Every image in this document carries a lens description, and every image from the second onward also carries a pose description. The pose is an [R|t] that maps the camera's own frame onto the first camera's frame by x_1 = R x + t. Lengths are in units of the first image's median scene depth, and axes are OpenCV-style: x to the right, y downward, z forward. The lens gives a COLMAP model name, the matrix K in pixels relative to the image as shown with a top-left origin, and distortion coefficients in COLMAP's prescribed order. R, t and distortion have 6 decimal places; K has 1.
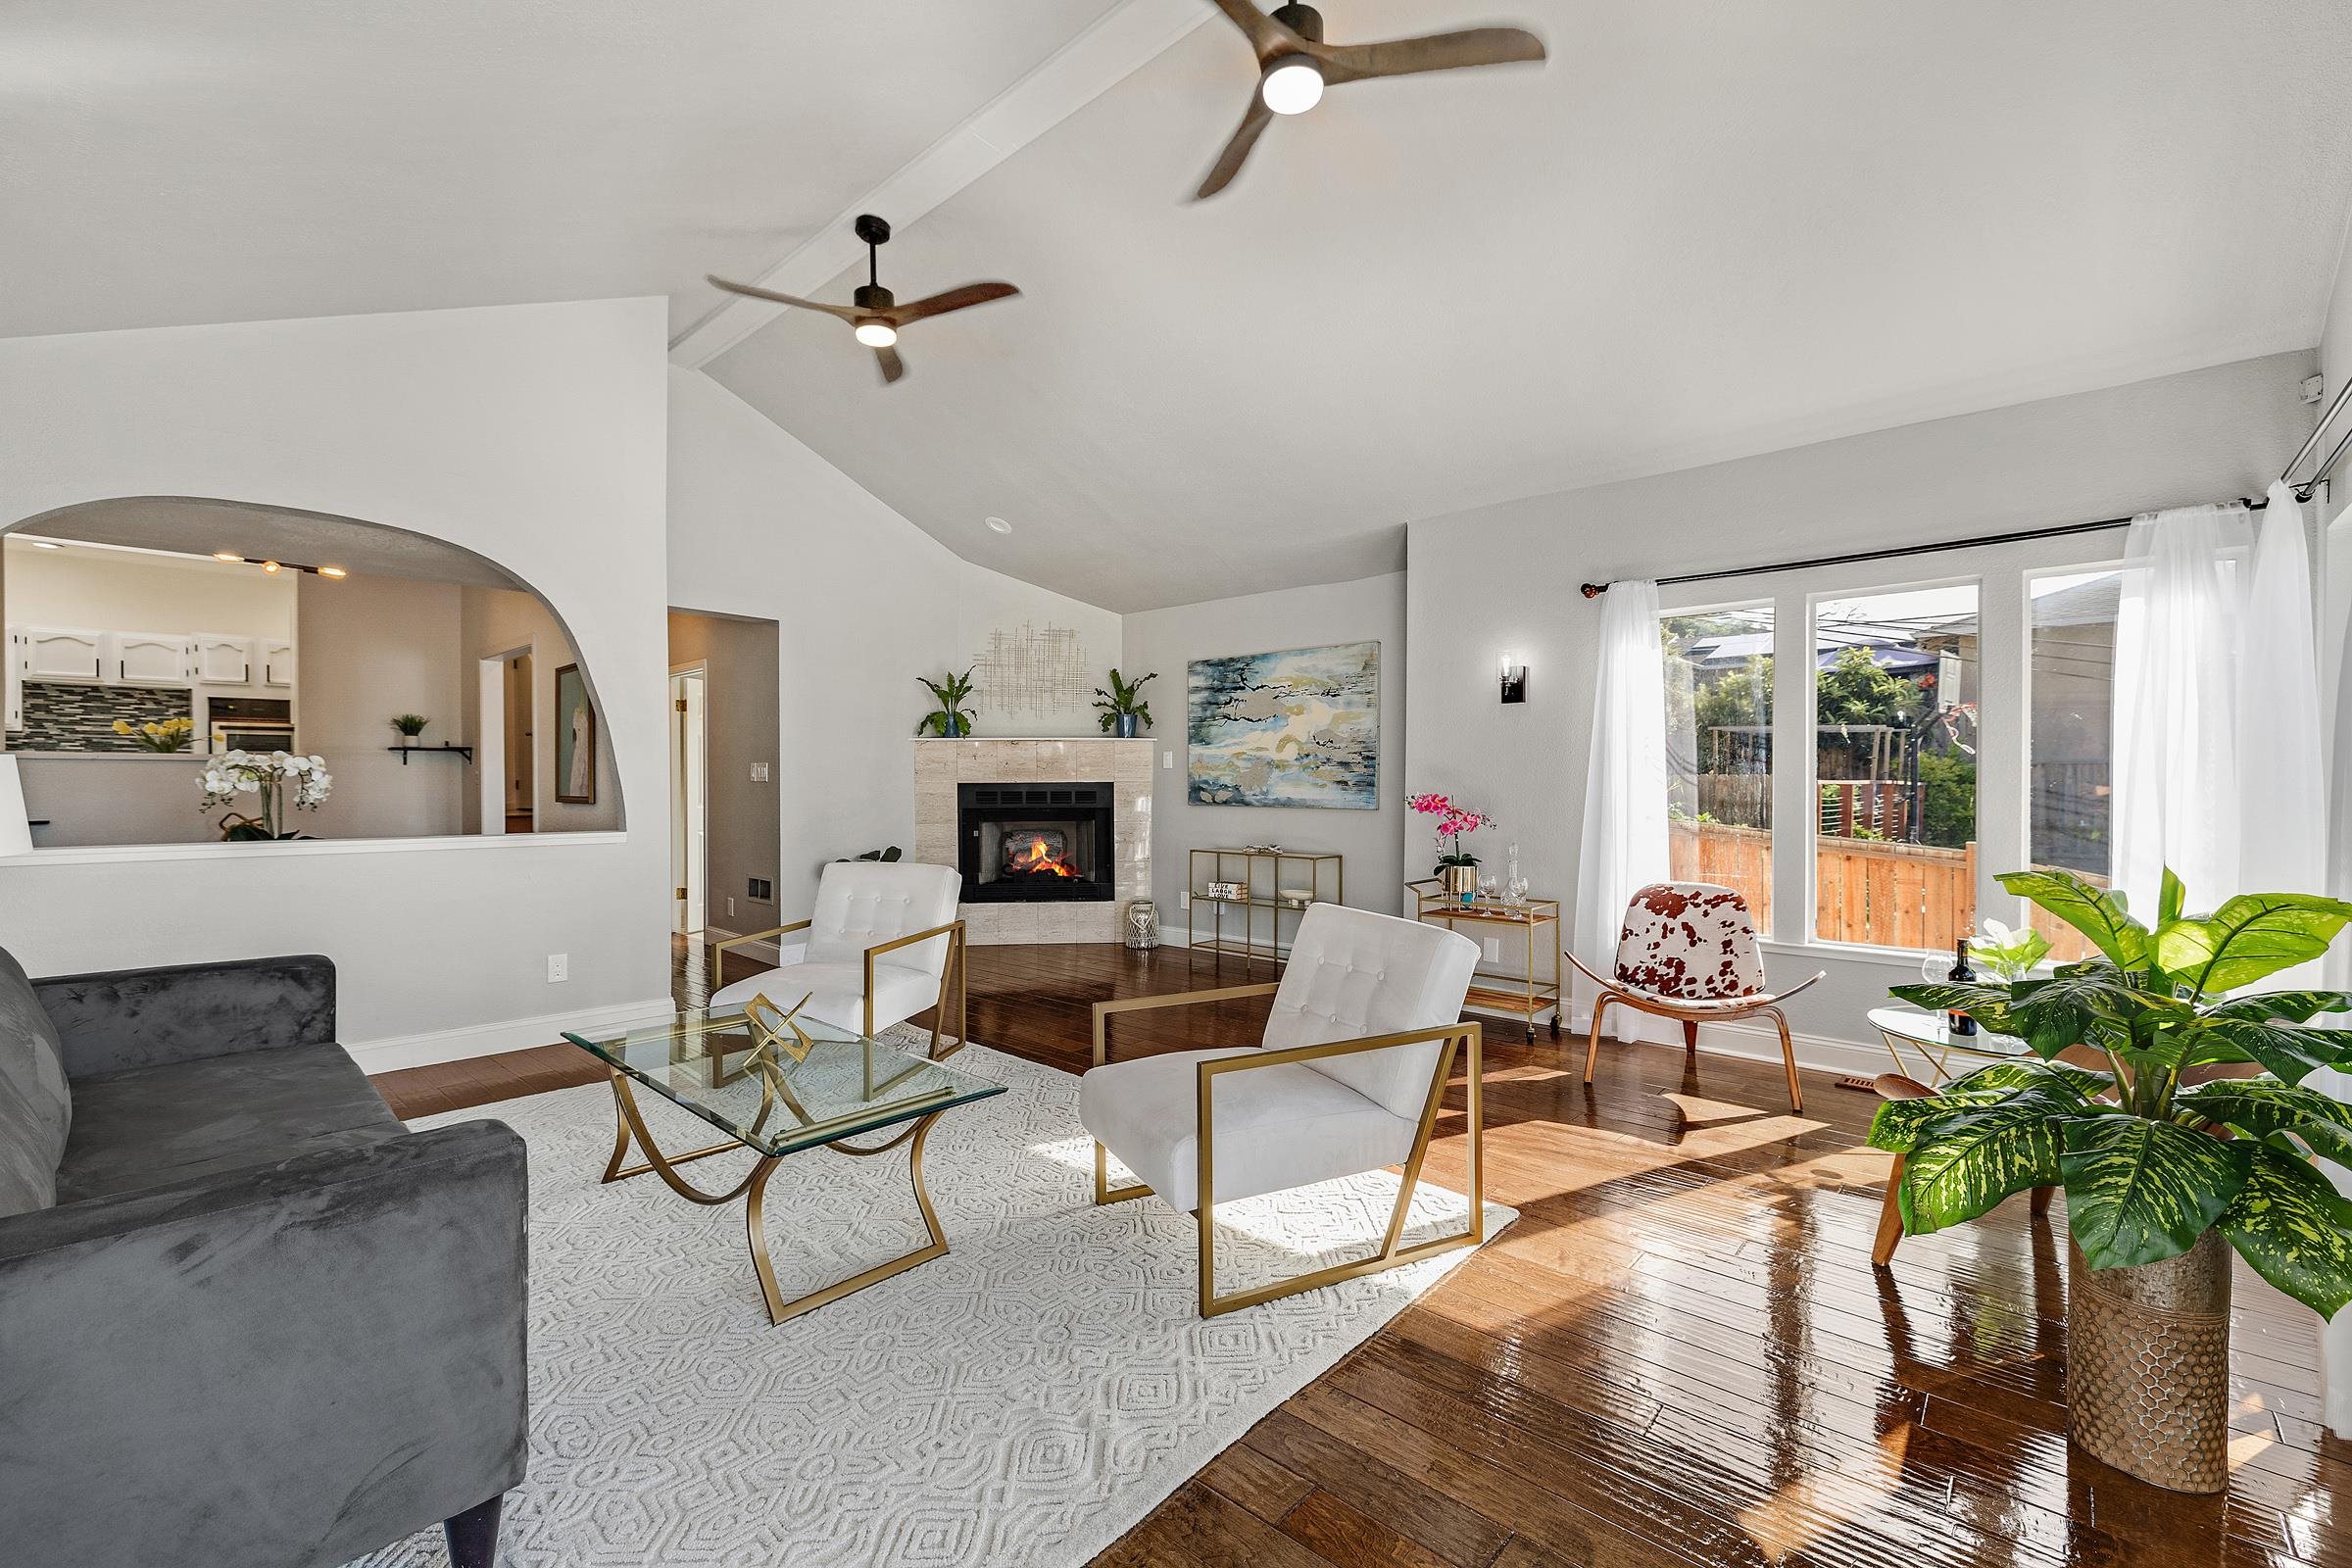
lens RADIAL K [[980.3, 0, 1182.3], [0, 980.3, 787.3], [0, 0, 1]] dist [-0.002604, 0.000573]
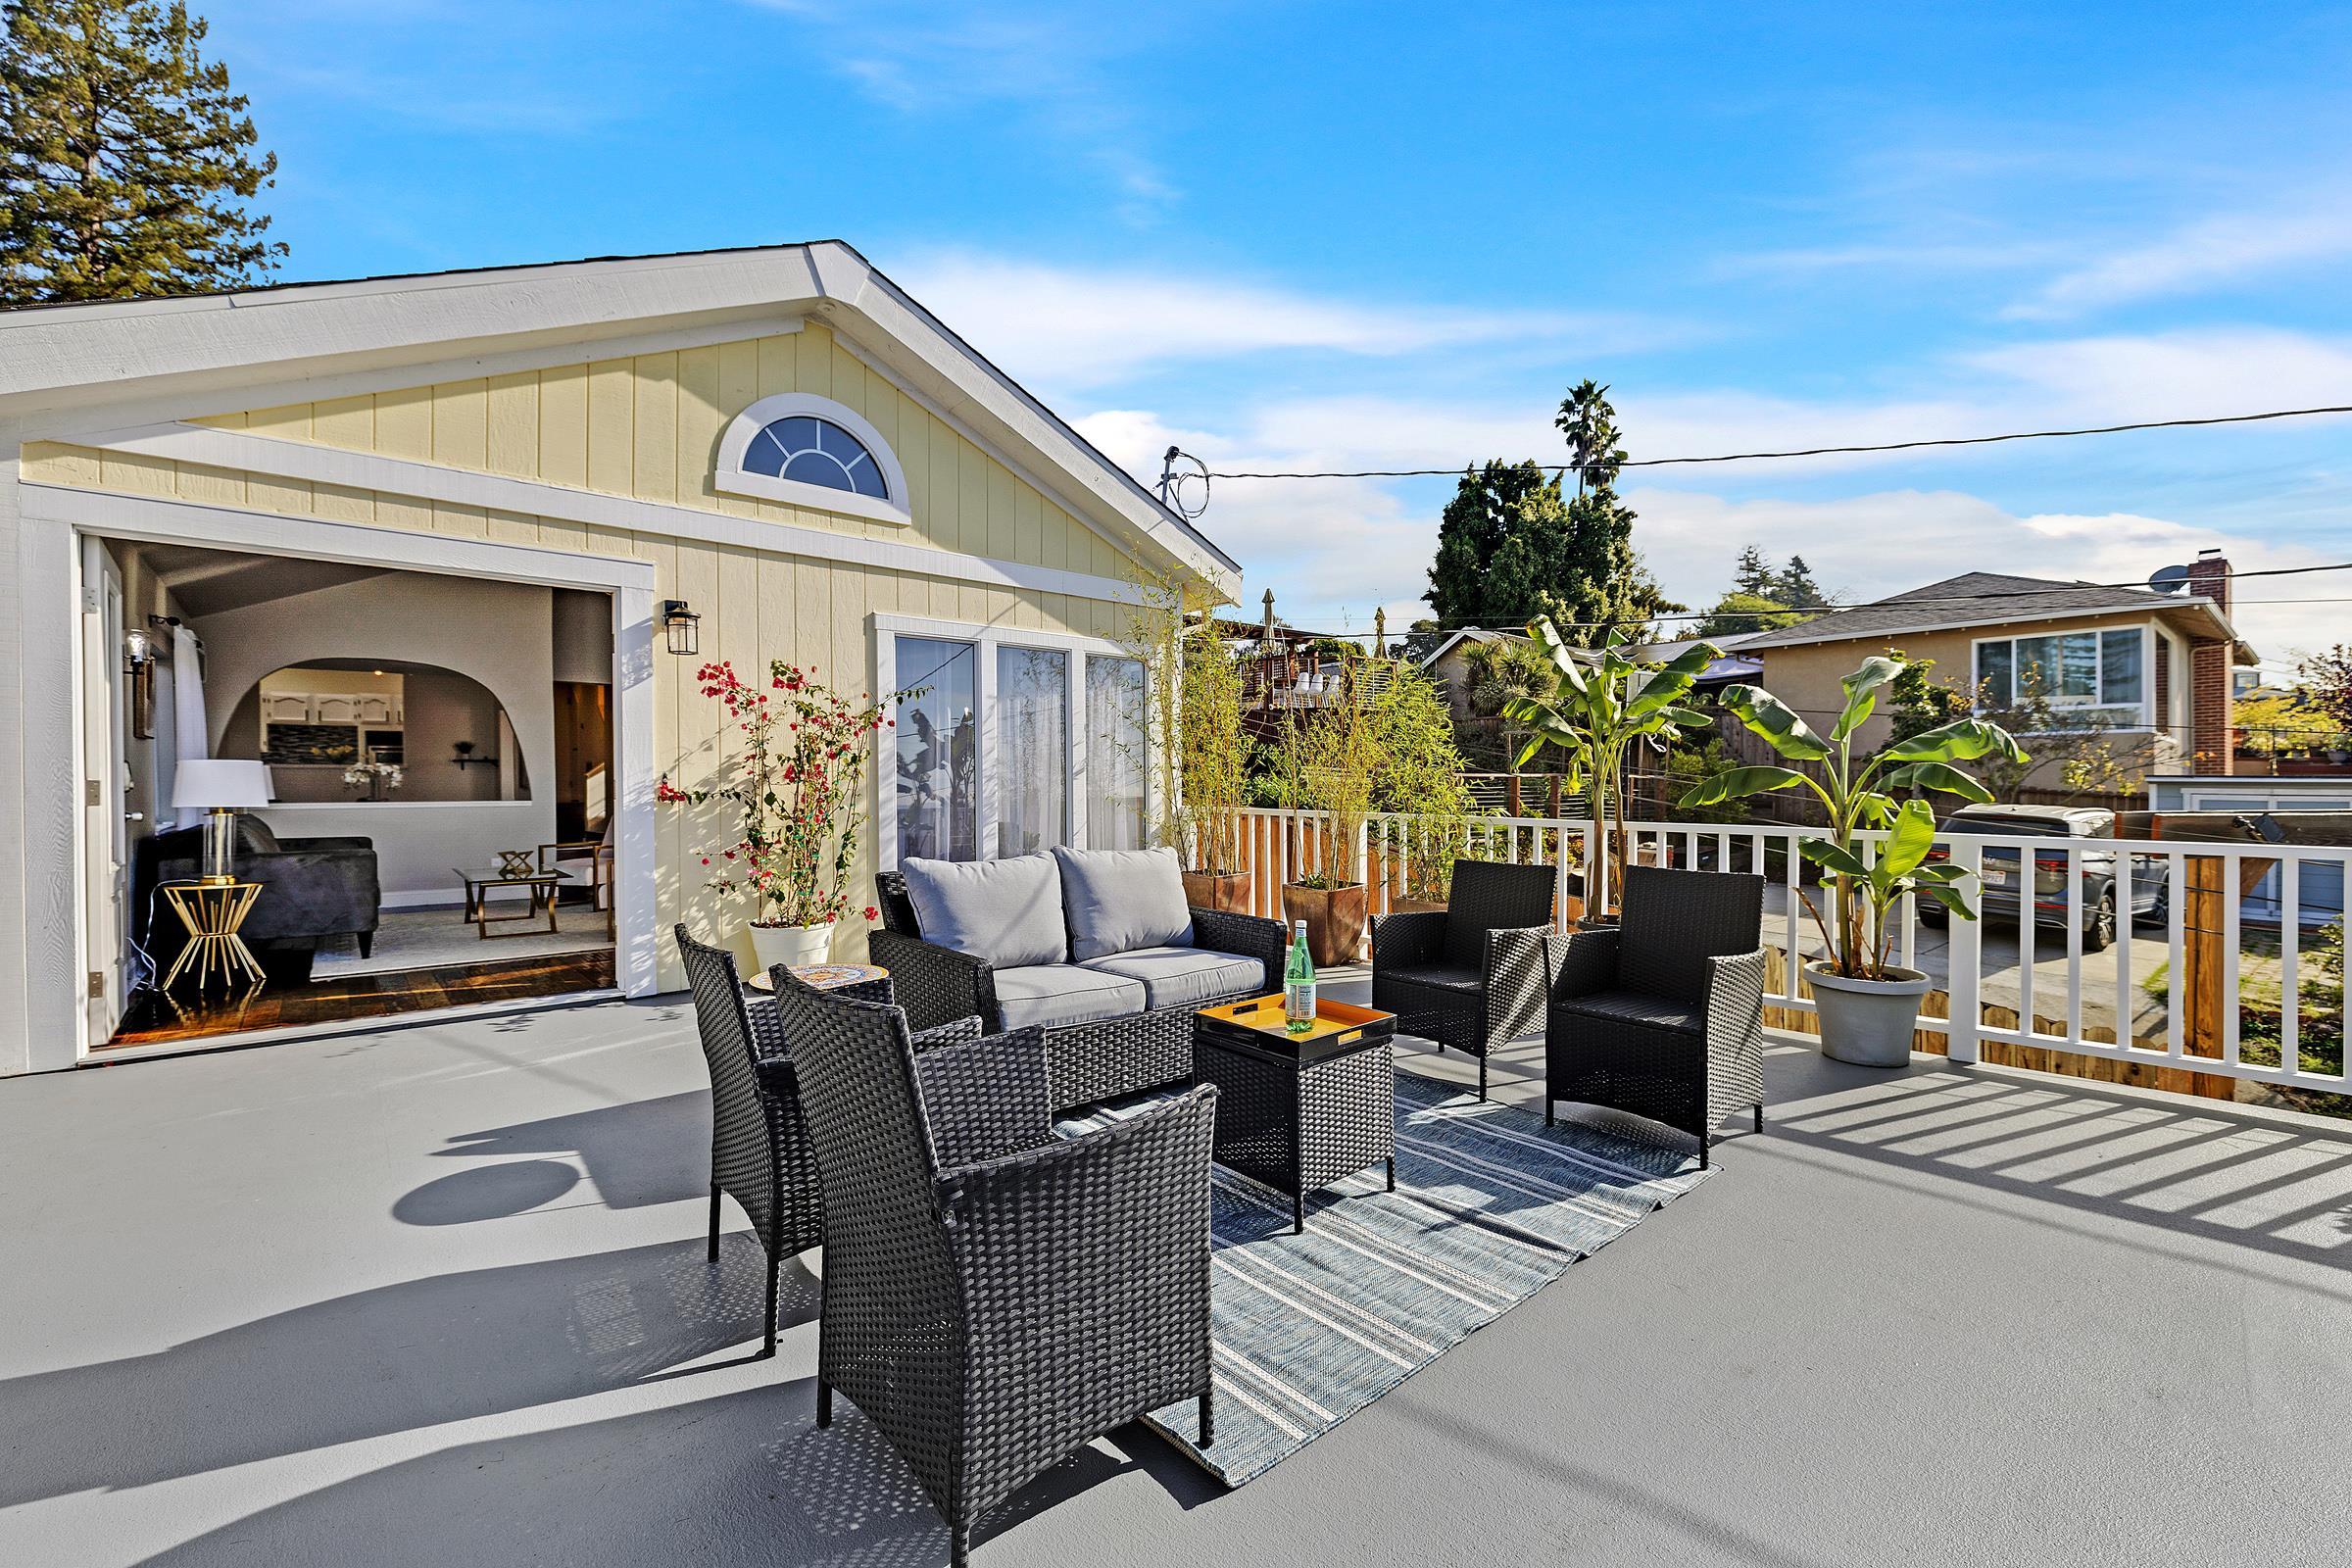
lens RADIAL K [[980.3, 0, 1182.3], [0, 980.3, 787.3], [0, 0, 1]] dist [-0.002604, 0.000573]
pose [[0.993395, -0.006611, -0.114551, 0.744857], [0.006466, 0.999978, -0.001637, 0.021057], [0.114559, 0.000886, 0.993416, -0.643871]]
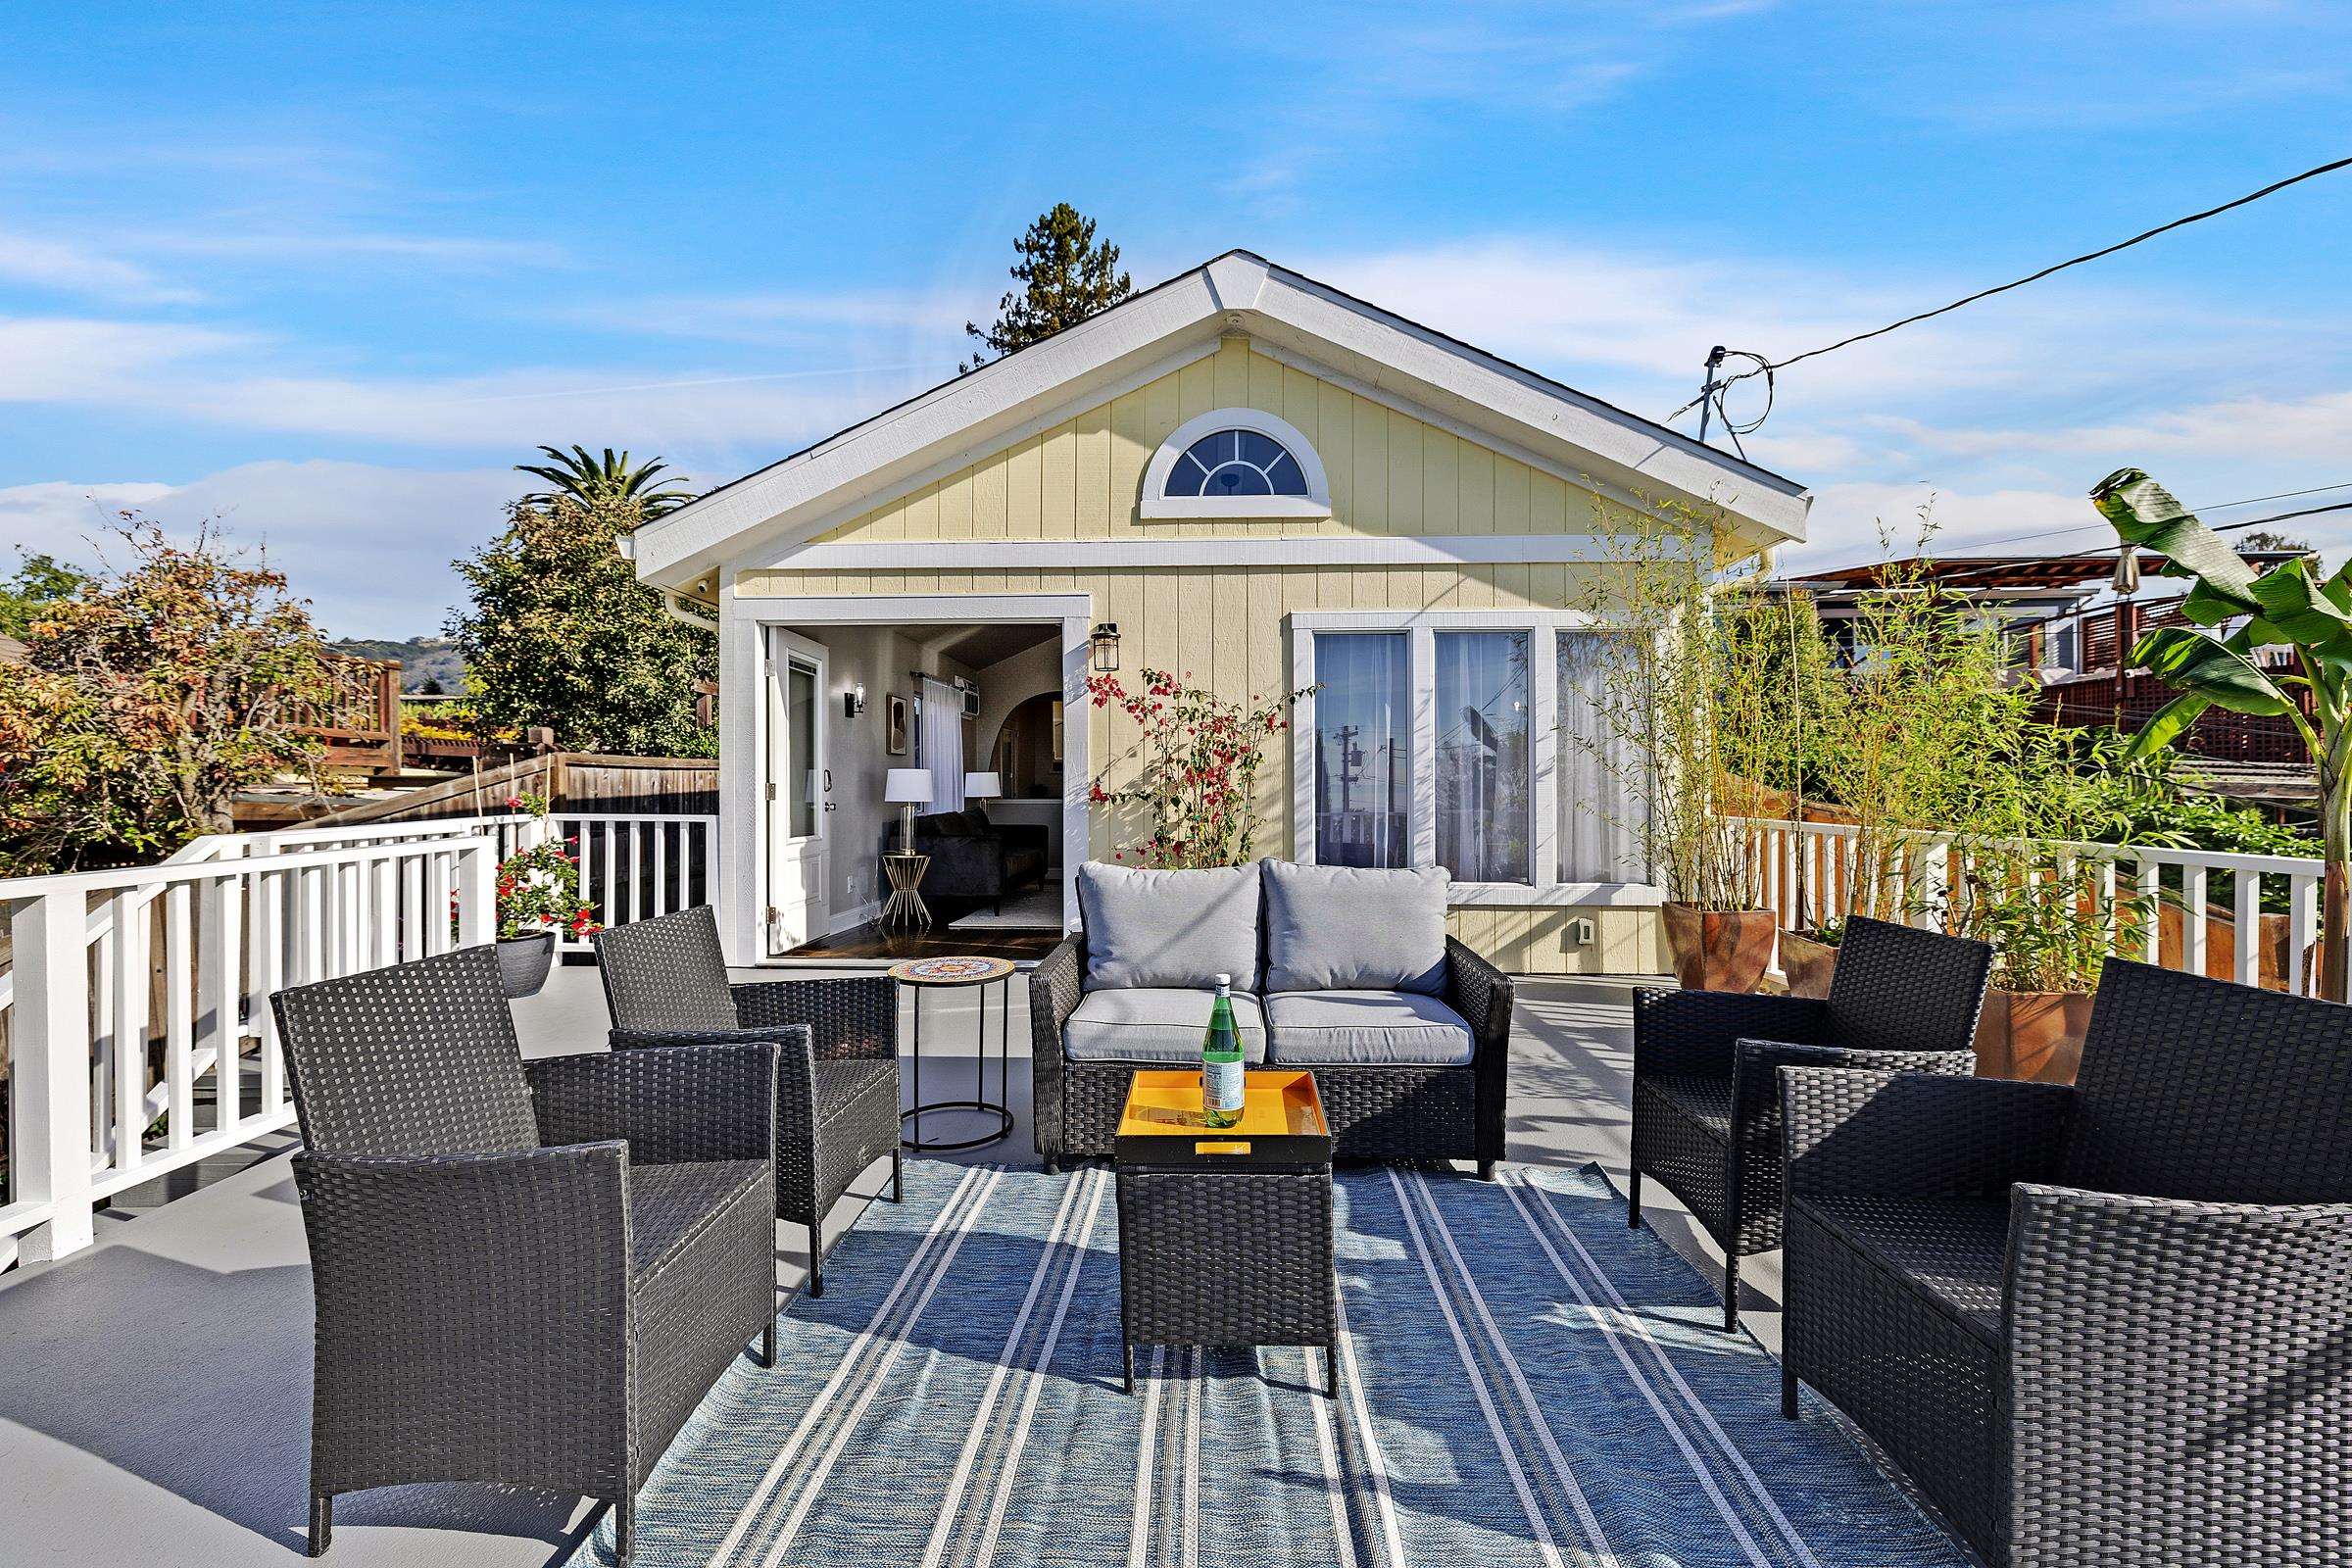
lens RADIAL K [[980.3, 0, 1182.3], [0, 980.3, 787.3], [0, 0, 1]] dist [-0.002604, 0.000573]
pose [[0.643448, -0.004576, -0.765476, 0.981253], [-0.000416, 0.999980, -0.006327, 0.021045], [0.765490, 0.004389, 0.643433, -0.422644]]
